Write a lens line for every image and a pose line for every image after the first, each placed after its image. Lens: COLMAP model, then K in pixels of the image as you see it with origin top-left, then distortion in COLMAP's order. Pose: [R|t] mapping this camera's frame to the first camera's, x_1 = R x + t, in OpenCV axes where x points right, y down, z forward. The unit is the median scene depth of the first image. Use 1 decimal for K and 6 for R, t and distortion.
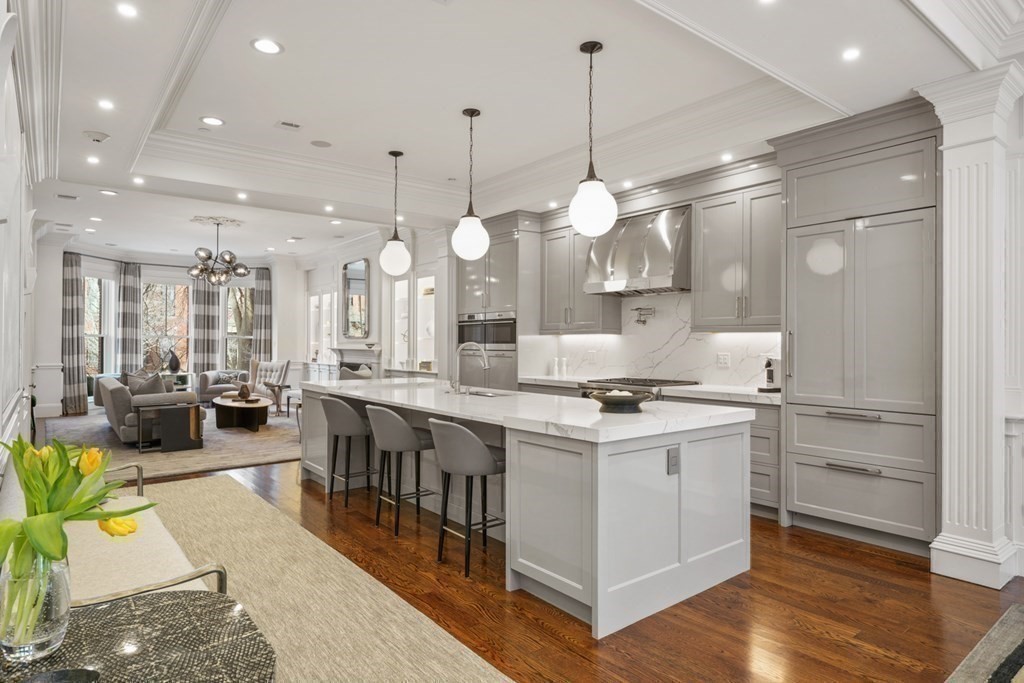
lens RADIAL K [[590.5, 0, 506.2], [0, 590.5, 342.3], [0, 0, 1]] dist [0.008424, -0.006172]
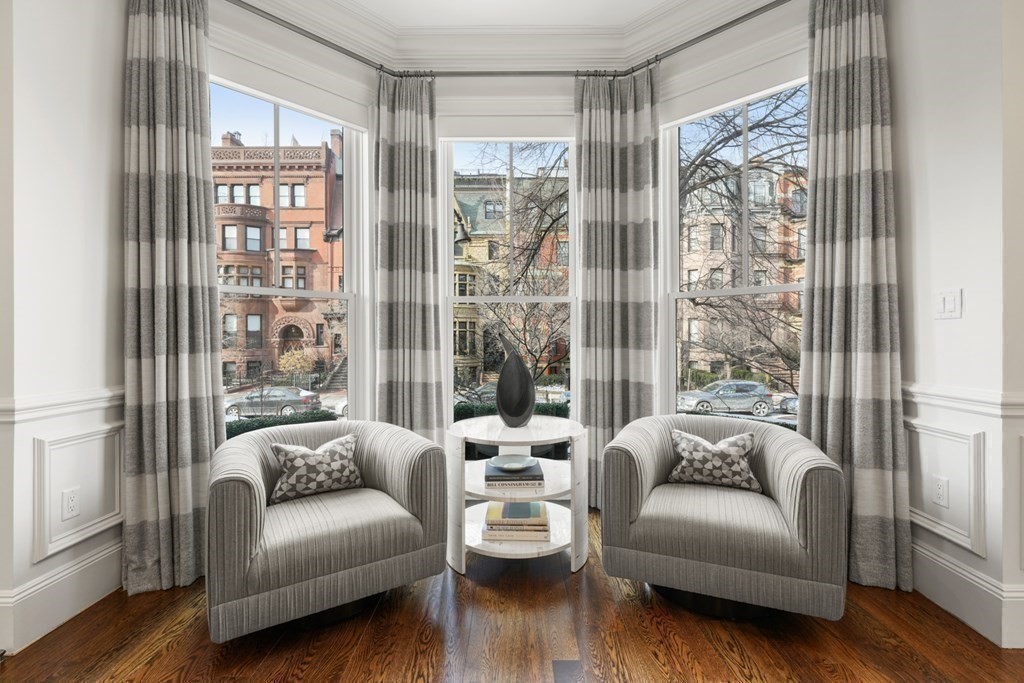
lens RADIAL K [[463.2, 0, 514.5], [0, 463.2, 336.3], [0, 0, 1]] dist [0.001416, -0.000984]
pose [[0.793483, -0.008974, -0.608527, -0.721116], [0.009573, 0.999952, -0.002263, 0.022294], [0.608517, -0.004030, 0.793530, 1.387054]]
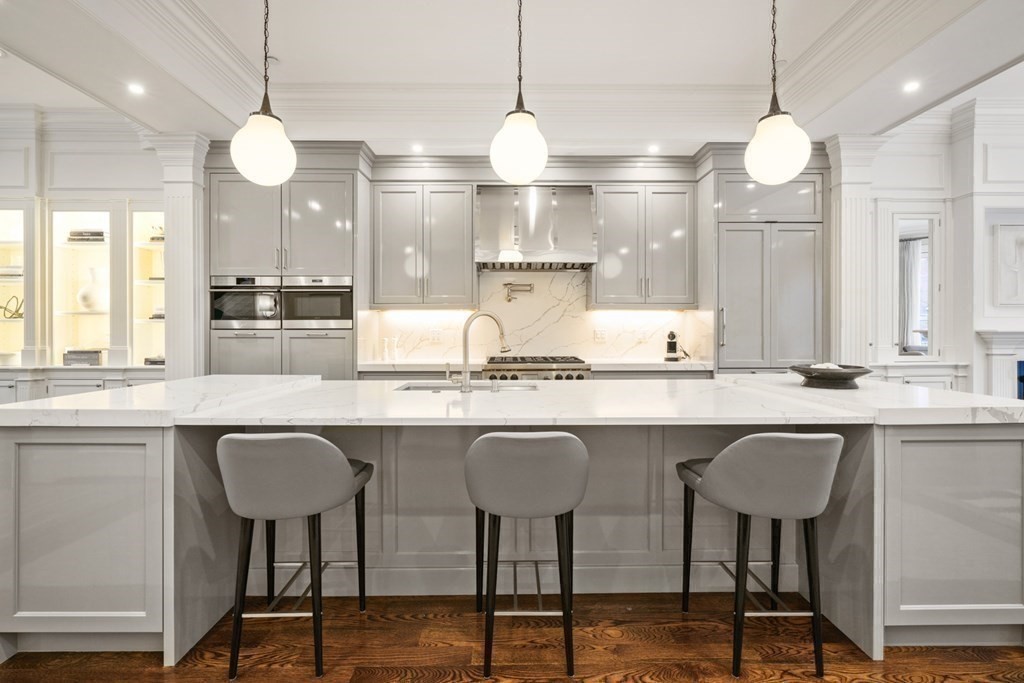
lens RADIAL K [[463.2, 0, 509.7], [0, 463.2, 330.4], [0, 0, 1]] dist [0.001416, -0.000984]
pose [[0.605663, -0.004199, 0.795710, -0.305190], [0.001211, 0.999990, 0.004356, 0.012656], [-0.795720, -0.001675, 0.605662, 0.446012]]
